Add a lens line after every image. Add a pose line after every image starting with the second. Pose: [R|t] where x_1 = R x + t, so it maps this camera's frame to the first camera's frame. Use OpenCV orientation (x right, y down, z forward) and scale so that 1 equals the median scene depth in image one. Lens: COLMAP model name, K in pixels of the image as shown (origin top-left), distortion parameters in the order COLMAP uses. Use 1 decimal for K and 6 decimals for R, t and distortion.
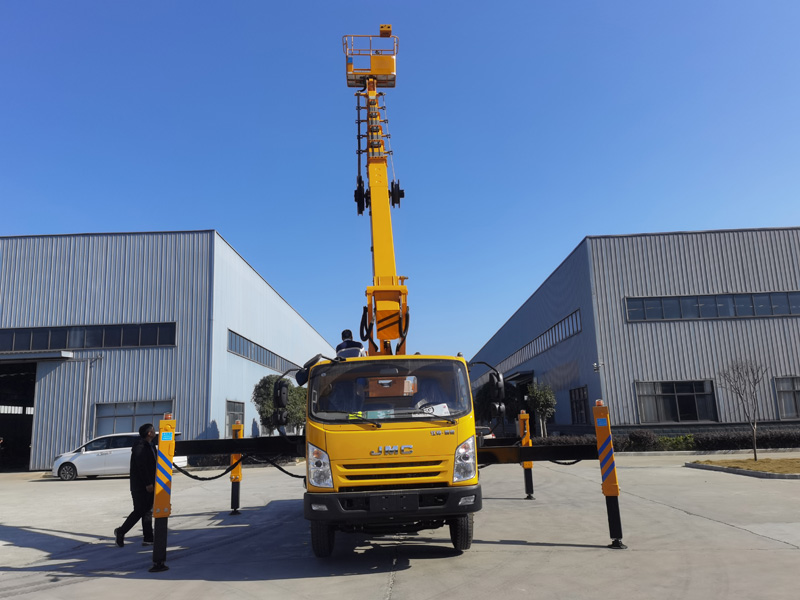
lens RADIAL K [[626.7, 0, 403.4], [0, 626.7, 305.8], [0, 0, 1]] dist [0.066984, -0.003060]
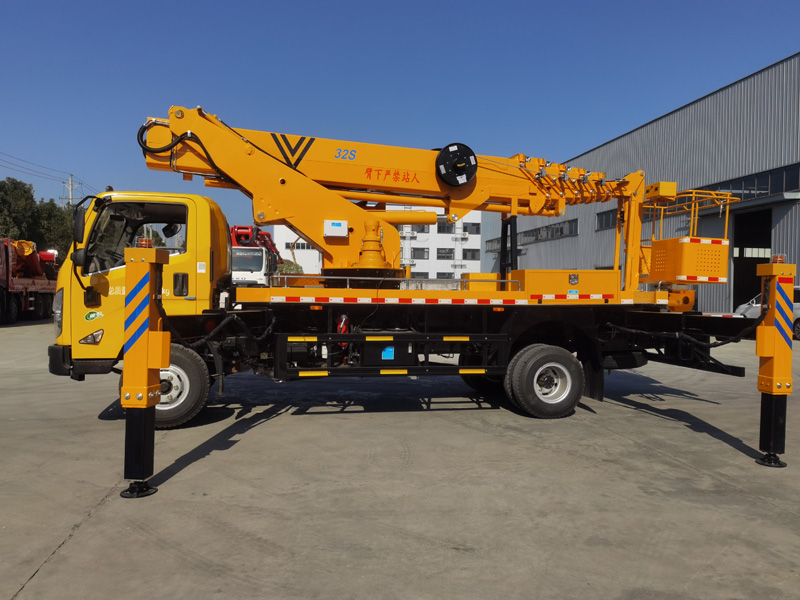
lens RADIAL K [[626.7, 0, 403.4], [0, 626.7, 305.8], [0, 0, 1]] dist [0.066984, -0.003060]
pose [[0.183972, 0.062824, -0.980922, 0.239728], [0.165220, 0.981780, 0.093865, 0.052263], [0.968946, -0.179336, 0.170240, 0.301781]]
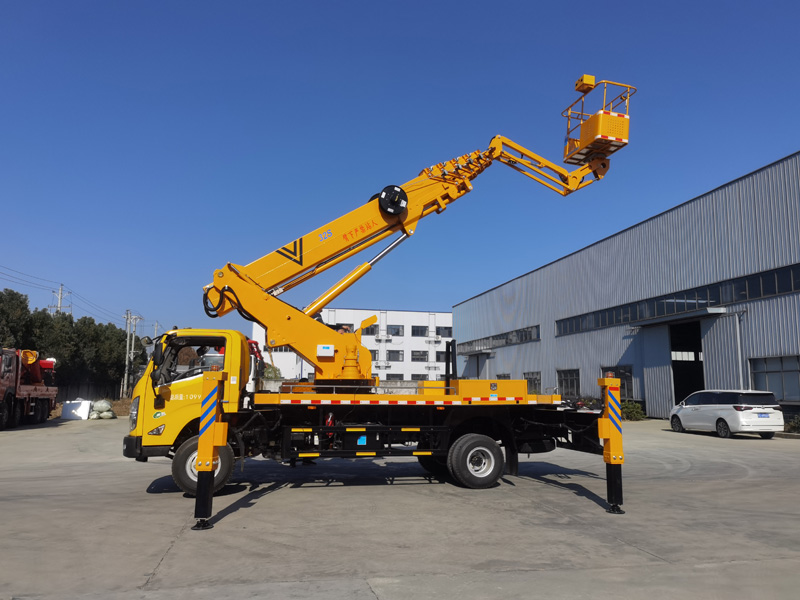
lens RADIAL K [[626.7, 0, 403.4], [0, 626.7, 305.8], [0, 0, 1]] dist [0.066984, -0.003060]
pose [[0.220911, -0.094363, -0.970718, 0.334936], [0.166432, 0.984357, -0.057813, 0.044521], [0.960988, -0.148787, 0.233160, 0.288379]]
